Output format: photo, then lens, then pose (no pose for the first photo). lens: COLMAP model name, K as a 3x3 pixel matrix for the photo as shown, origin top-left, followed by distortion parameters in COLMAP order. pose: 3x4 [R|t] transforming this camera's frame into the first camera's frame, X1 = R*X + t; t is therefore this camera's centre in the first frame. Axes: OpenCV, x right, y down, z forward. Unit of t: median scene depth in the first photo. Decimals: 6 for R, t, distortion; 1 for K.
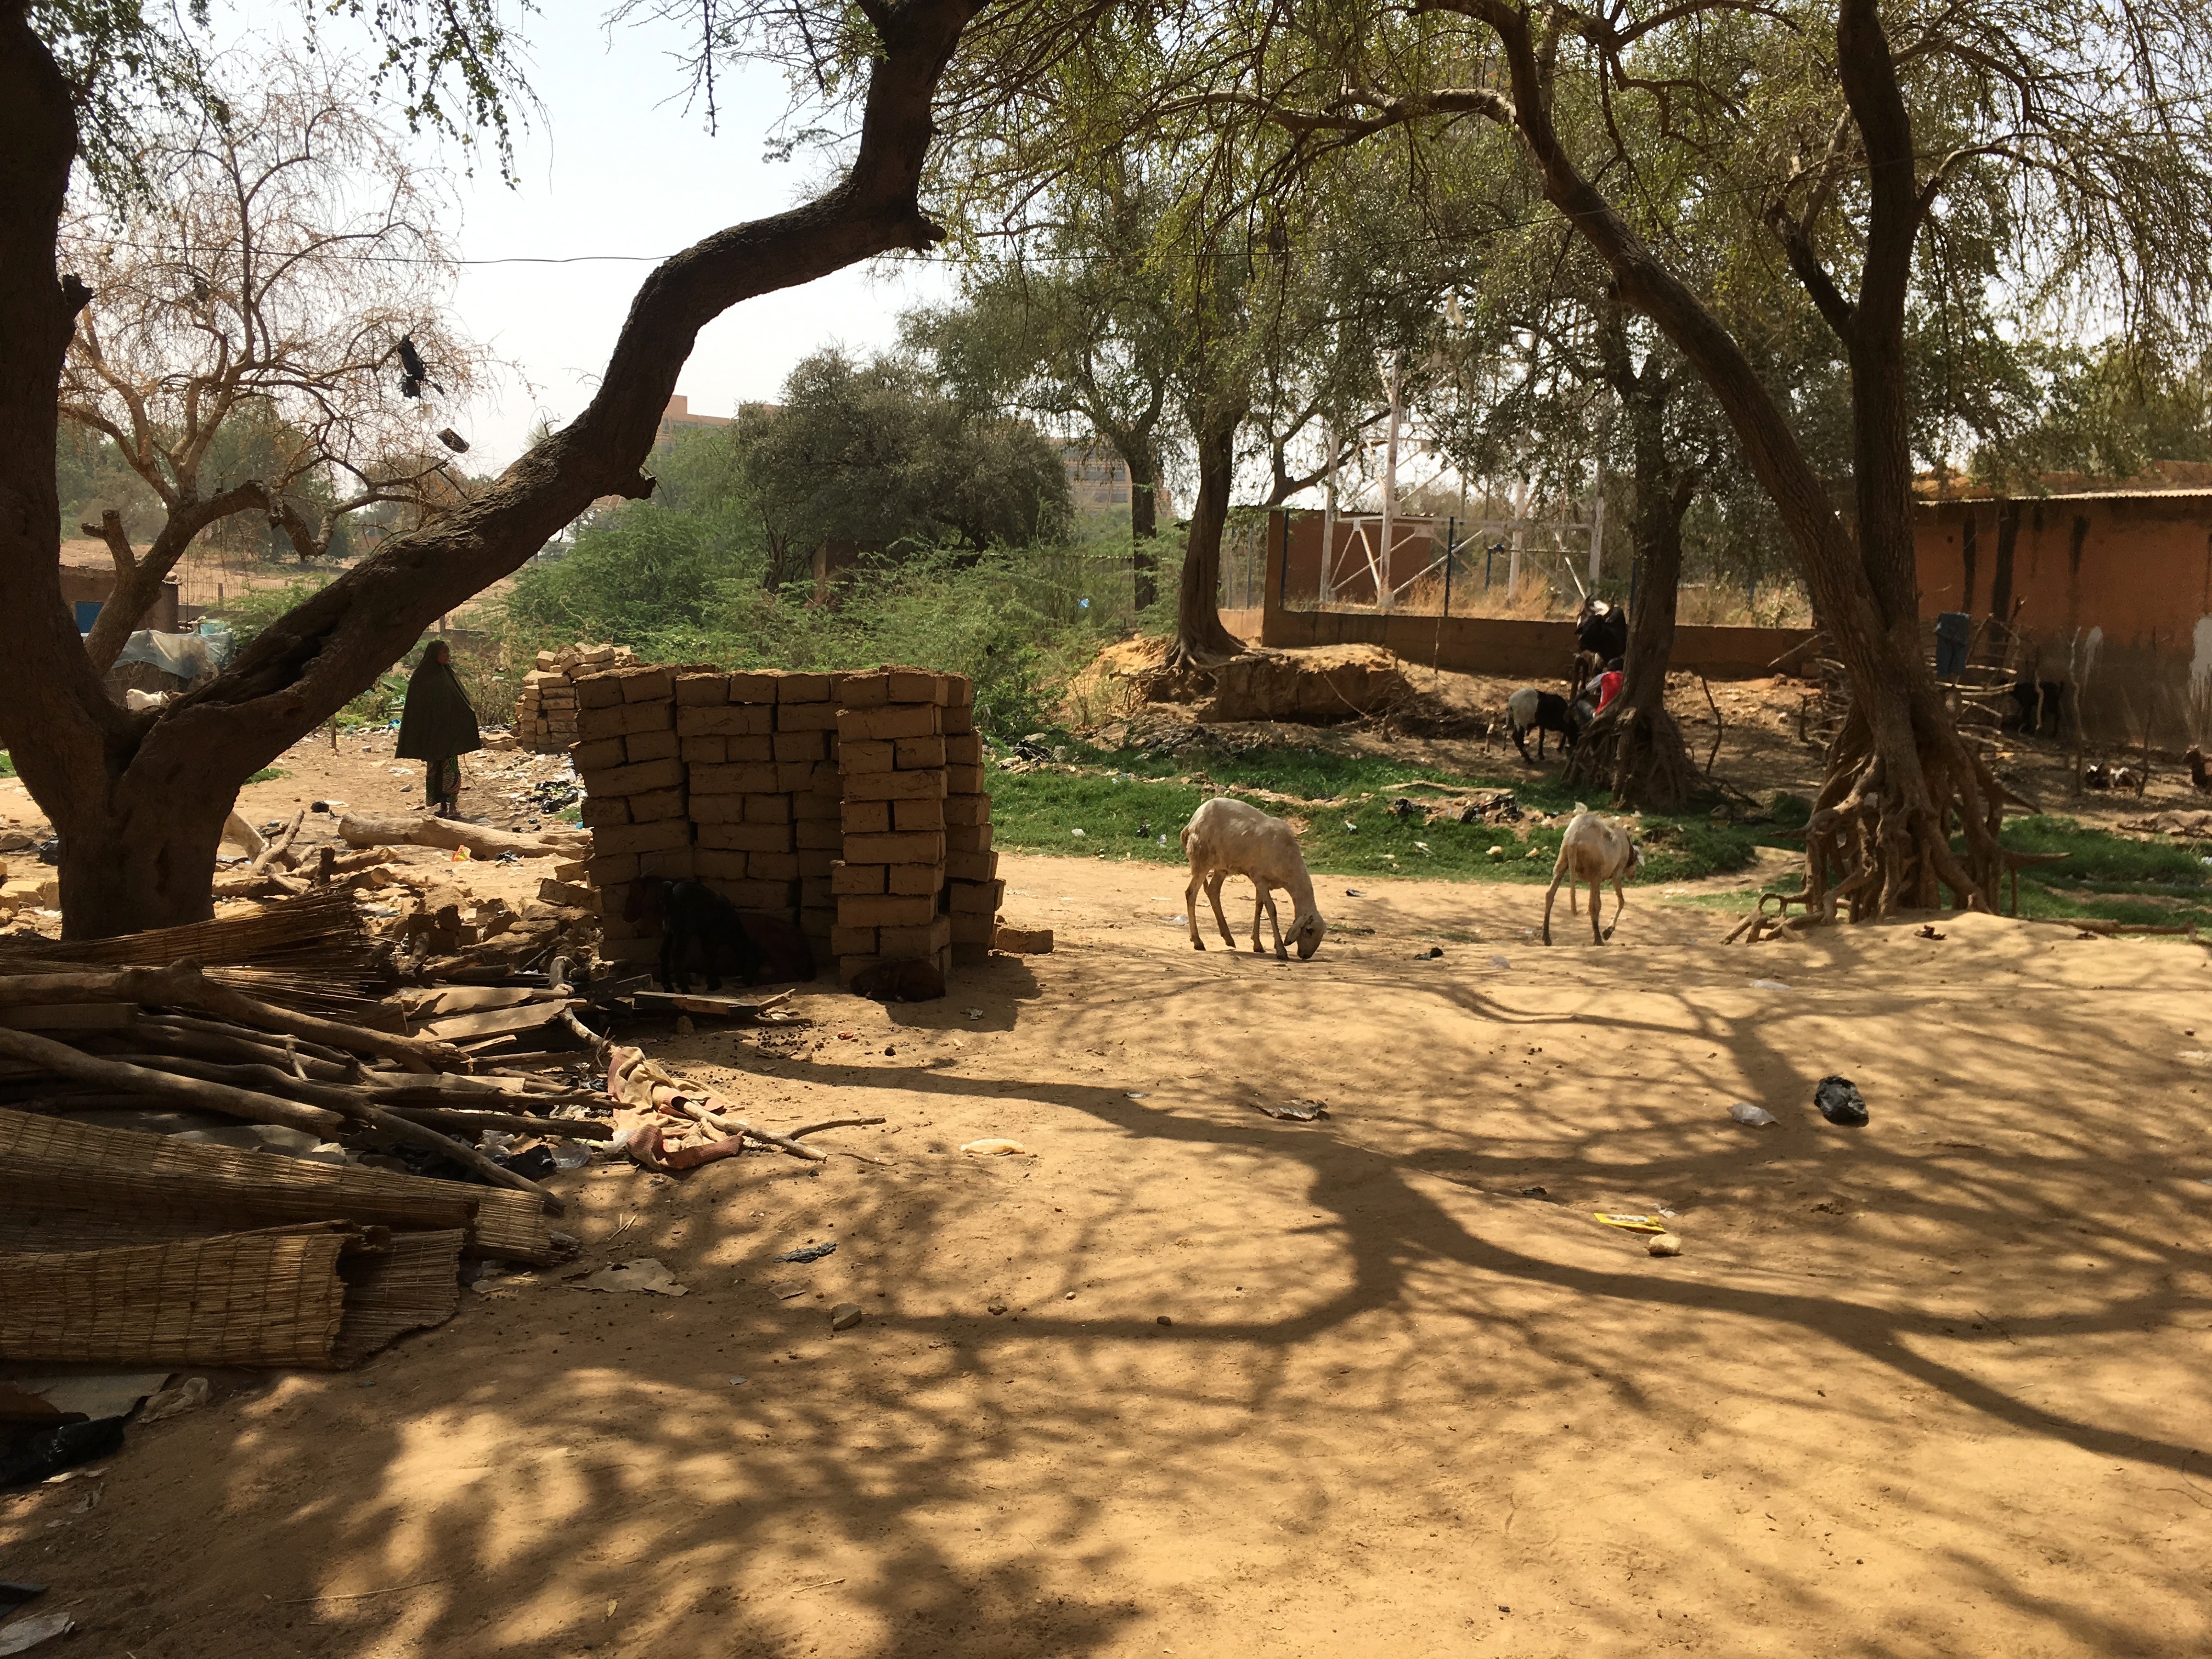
lens RADIAL K [[2022.6, 0, 1106.0], [0, 2022.6, 829.5], [0, 0, 1]] dist [0.168283, -0.281855]
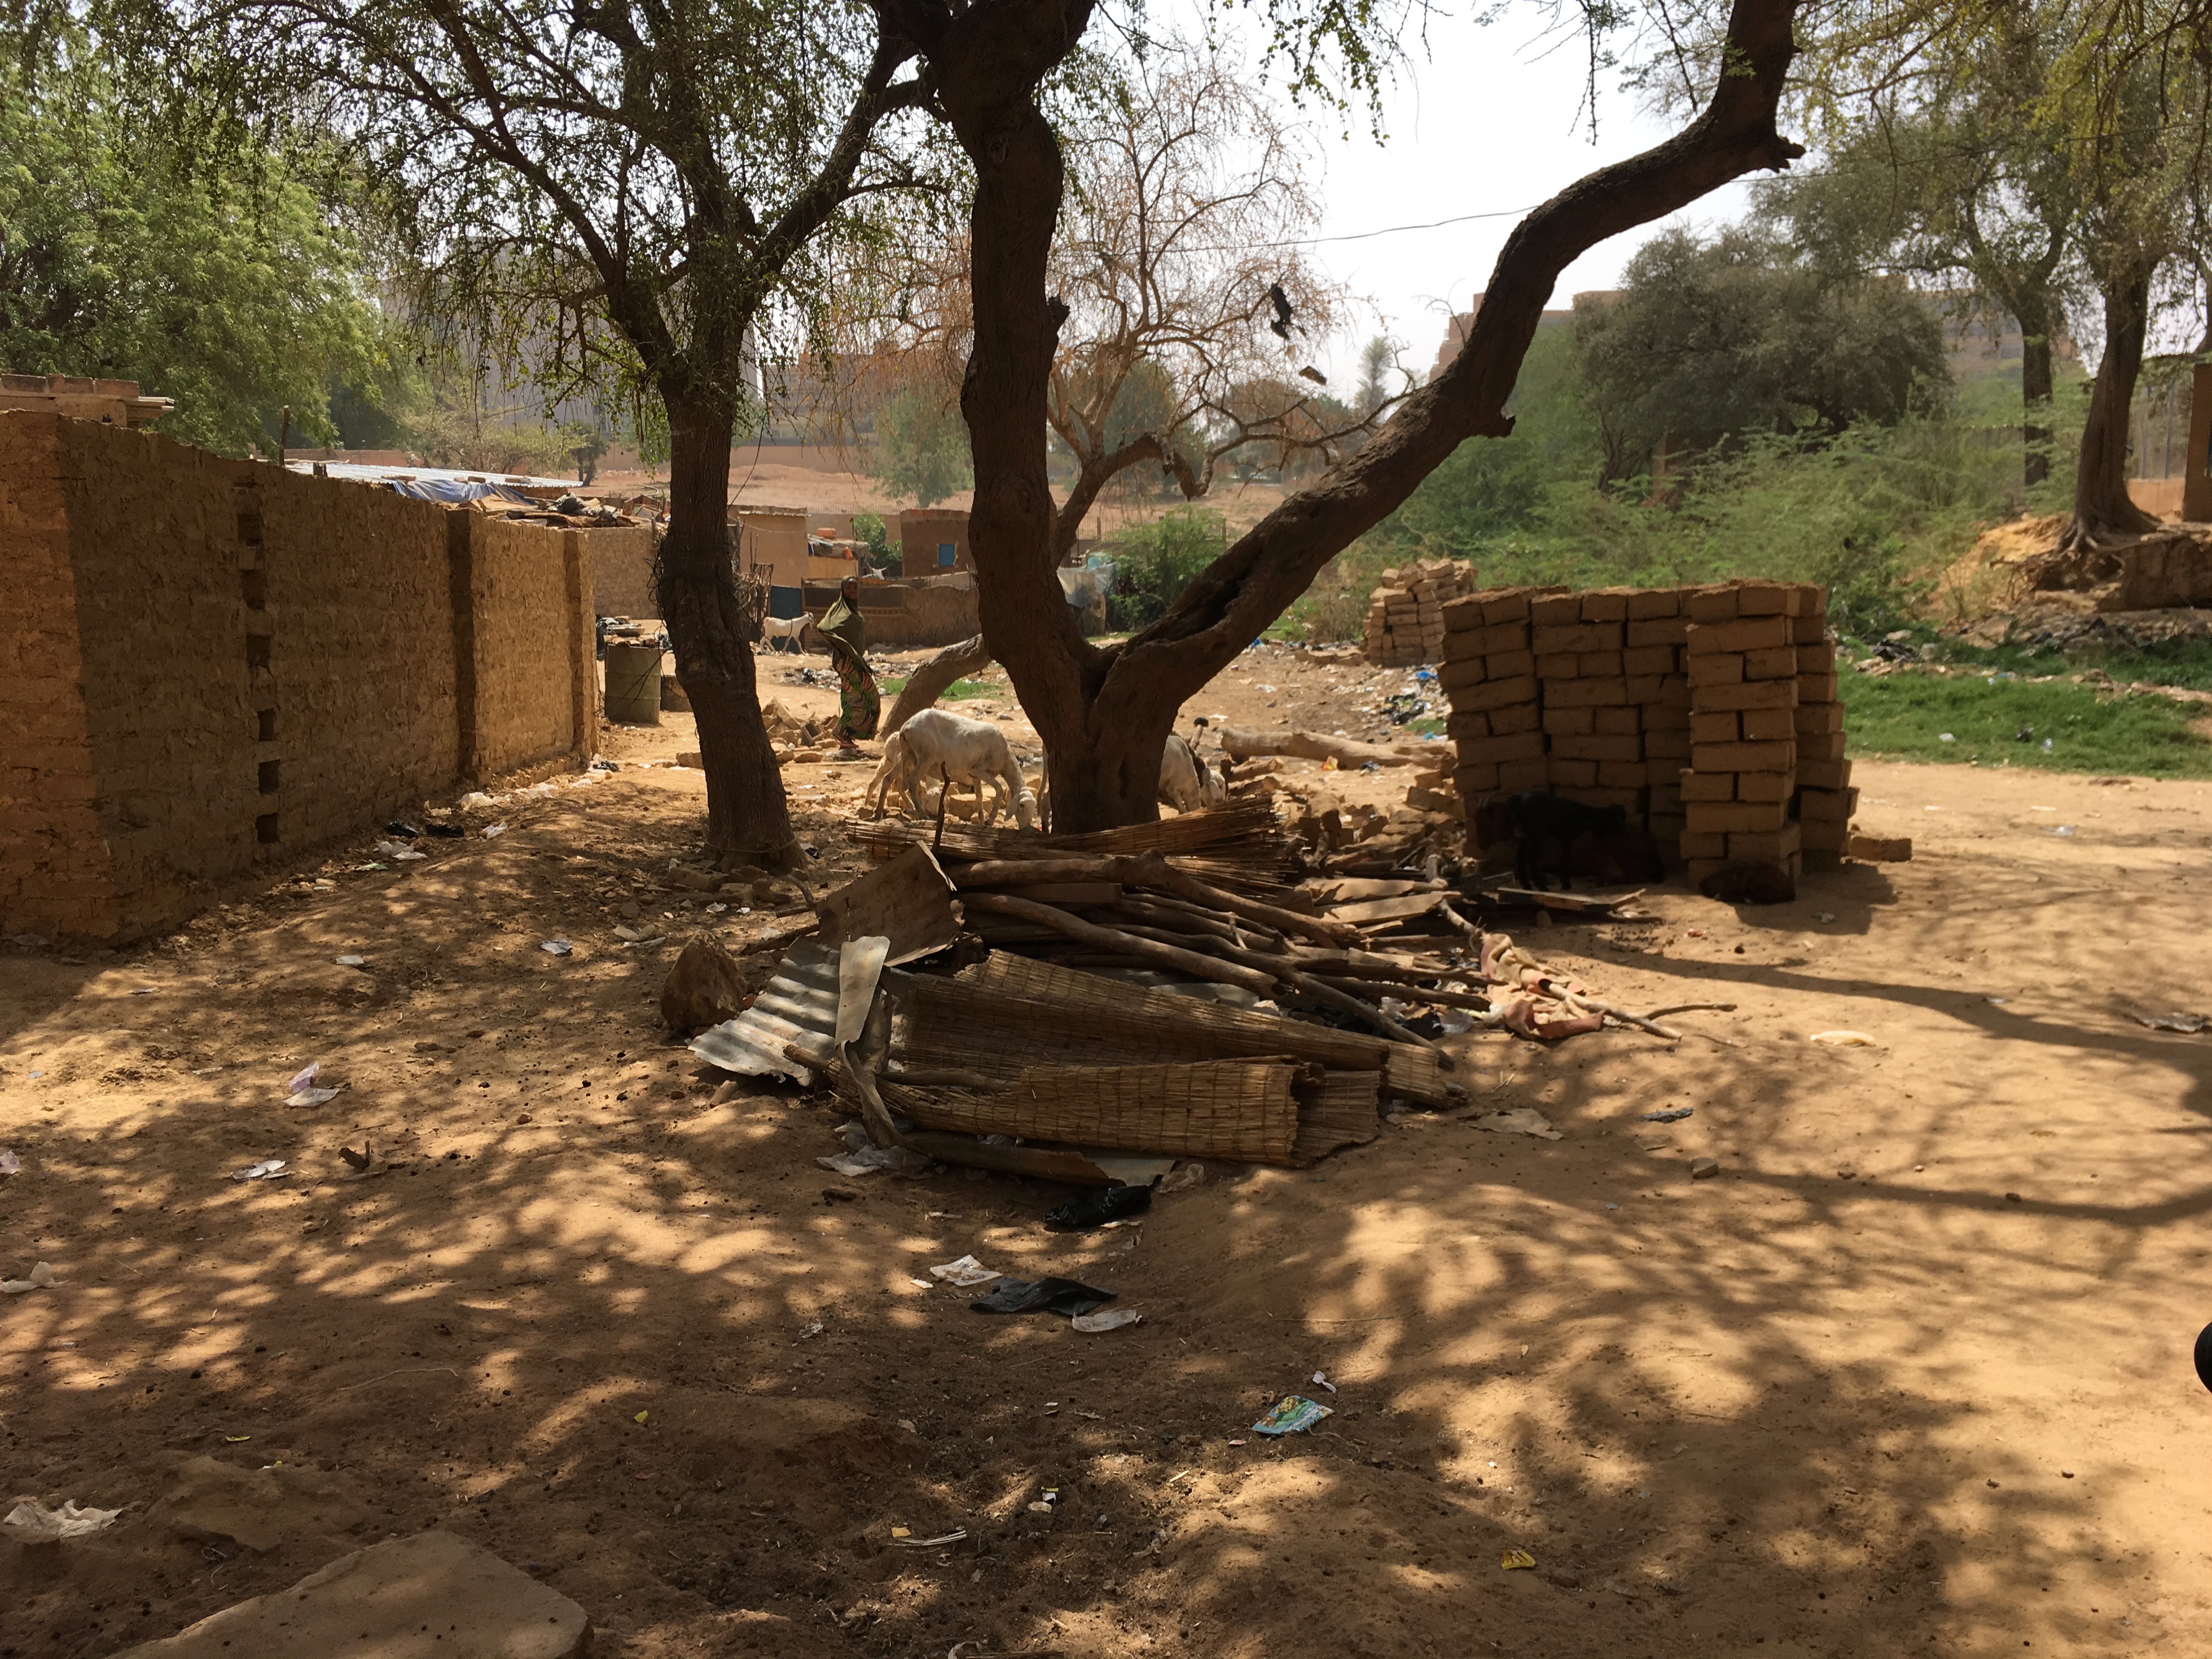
lens RADIAL K [[2022.6, 0, 1106.0], [0, 2022.6, 829.5], [0, 0, 1]] dist [0.168283, -0.281855]
pose [[0.920168, 0.009163, -0.391416, 0.007351], [0.008600, 0.999012, 0.043604, -0.002969], [0.391429, -0.043489, 0.919180, -0.109965]]
